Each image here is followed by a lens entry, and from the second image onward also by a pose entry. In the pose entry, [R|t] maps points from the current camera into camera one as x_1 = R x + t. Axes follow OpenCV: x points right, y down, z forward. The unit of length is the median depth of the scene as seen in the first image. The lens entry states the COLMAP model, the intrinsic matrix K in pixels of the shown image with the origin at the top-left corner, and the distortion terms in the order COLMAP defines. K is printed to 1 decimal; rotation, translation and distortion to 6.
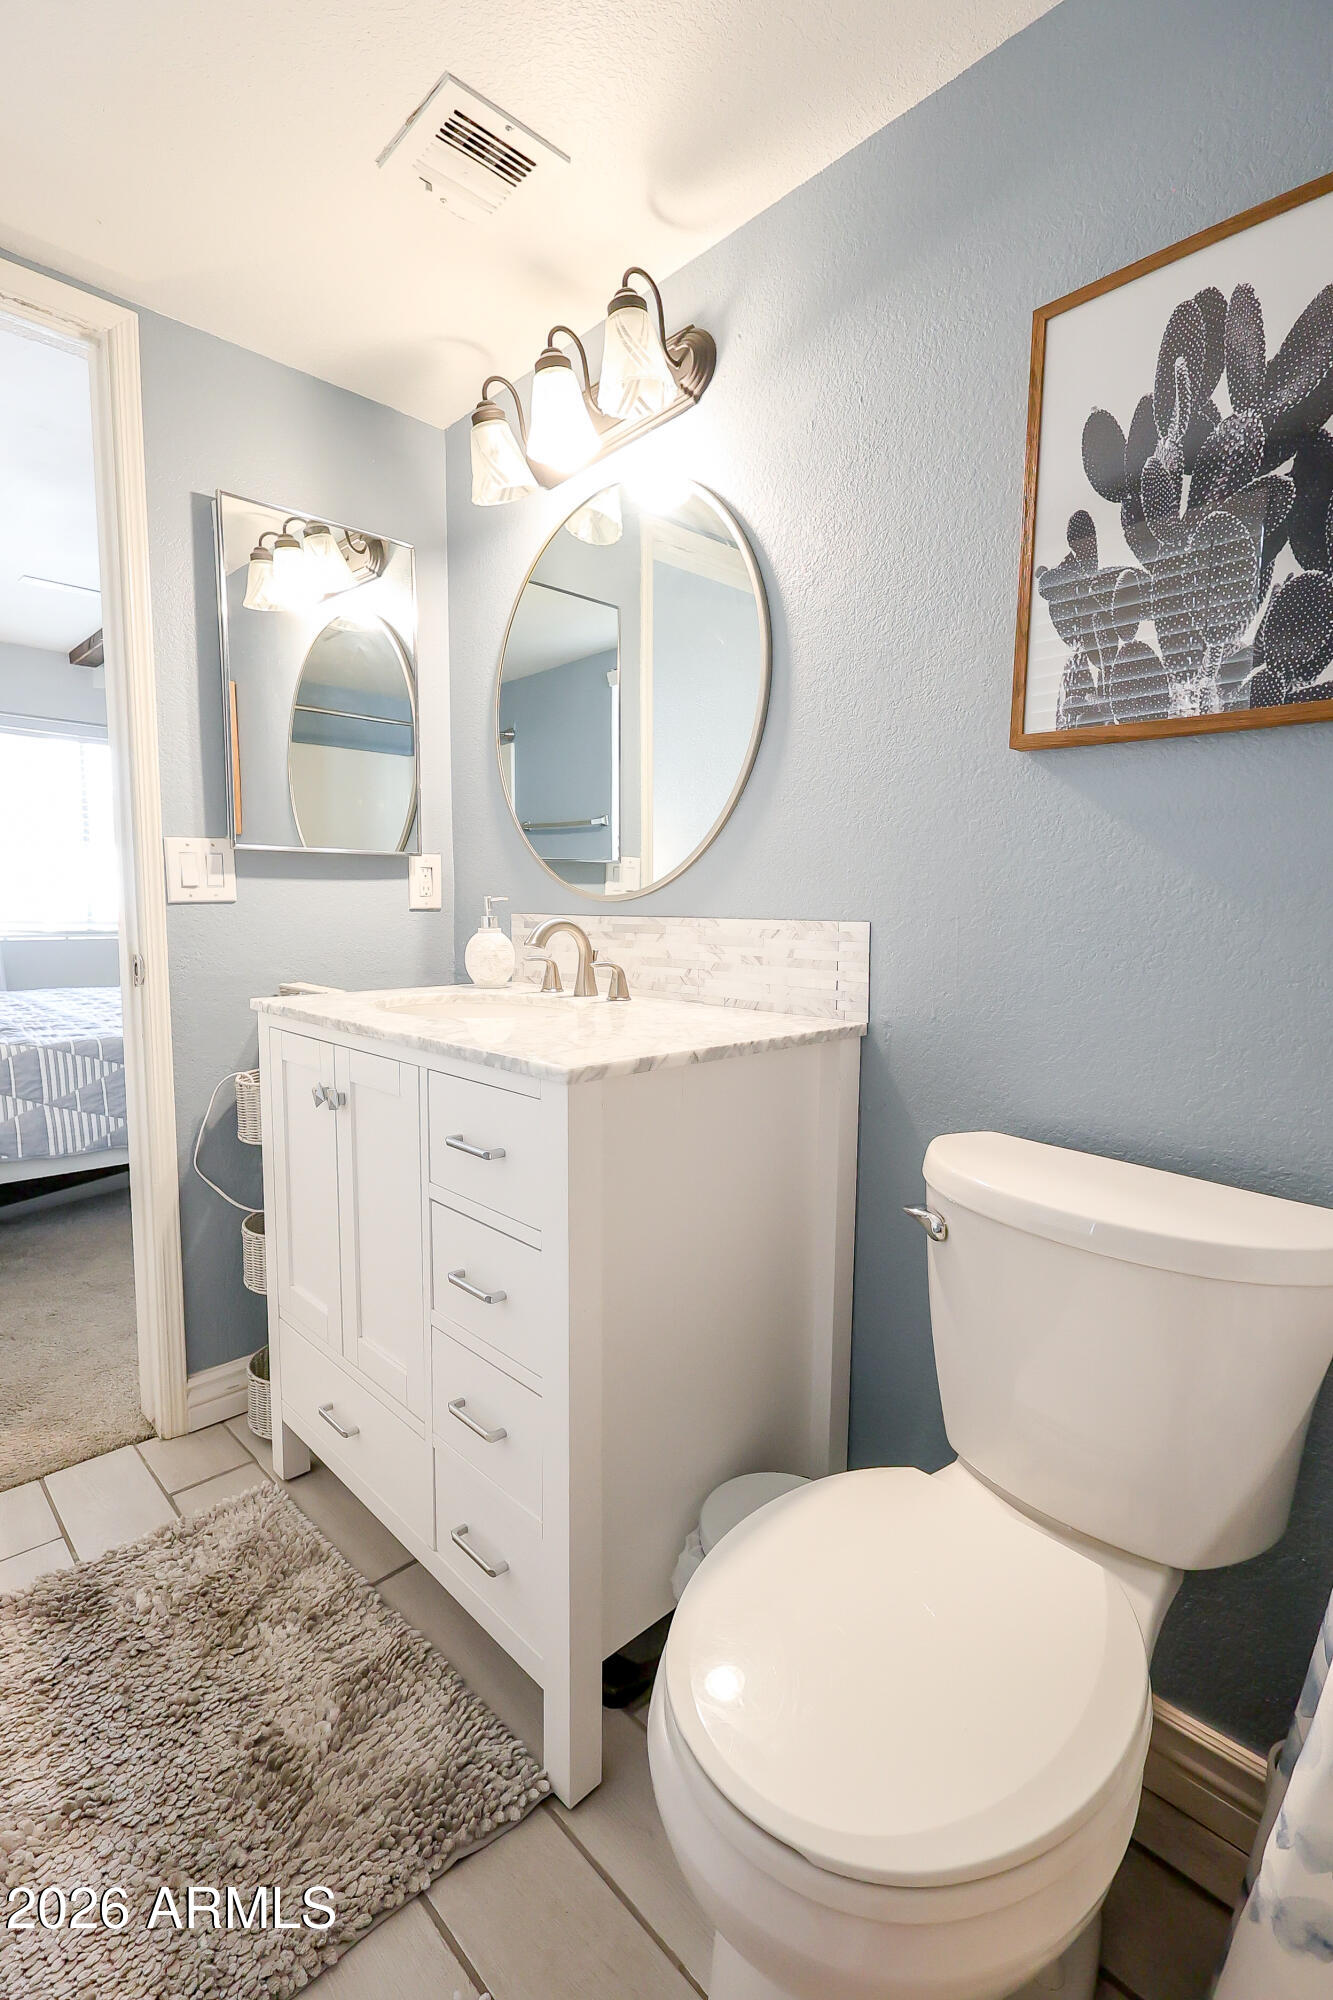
lens RADIAL K [[919.7, 0, 665.2], [0, 919.7, 1001.0], [0, 0, 1]] dist [-0.006908, 0.002344]
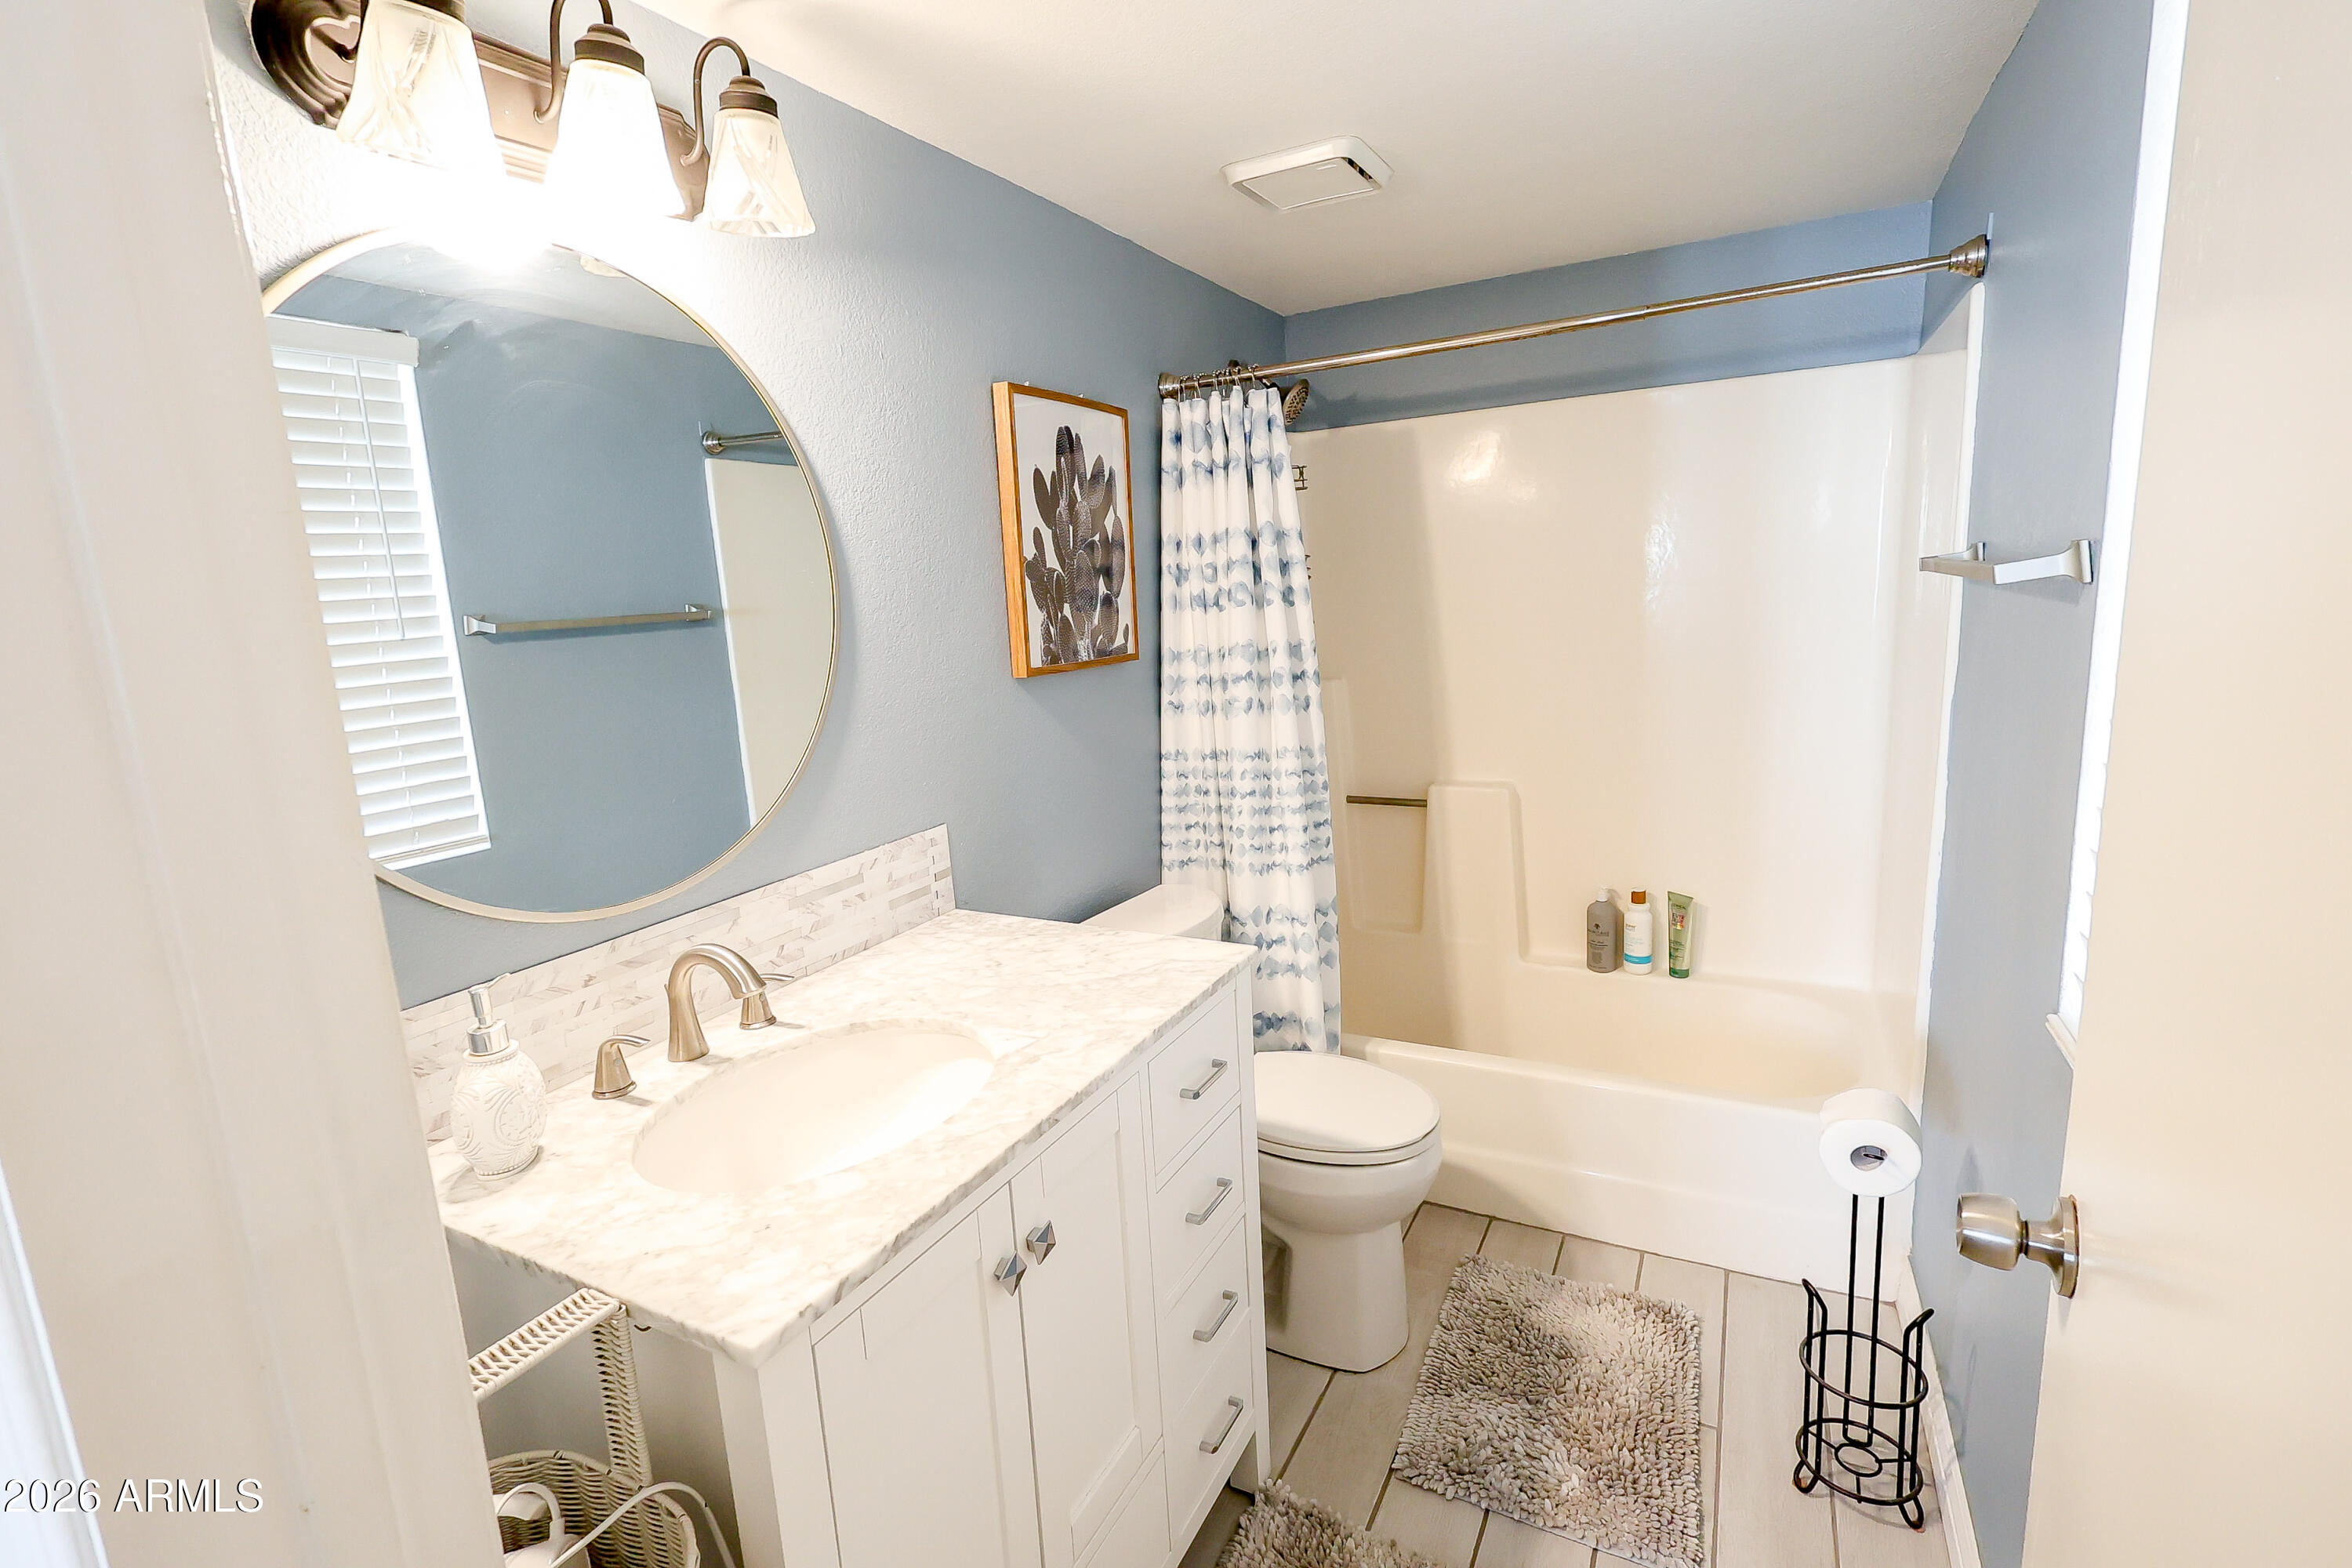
lens RADIAL K [[1081.6, 0, 1173.8], [0, 1081.6, 776.3], [0, 0, 1]] dist [-0.006908, 0.002344]
pose [[-0.302369, -0.166024, 0.938621, -1.361771], [0.153606, 0.963357, 0.219883, -0.482444], [-0.940733, 0.210664, -0.265787, 1.319081]]
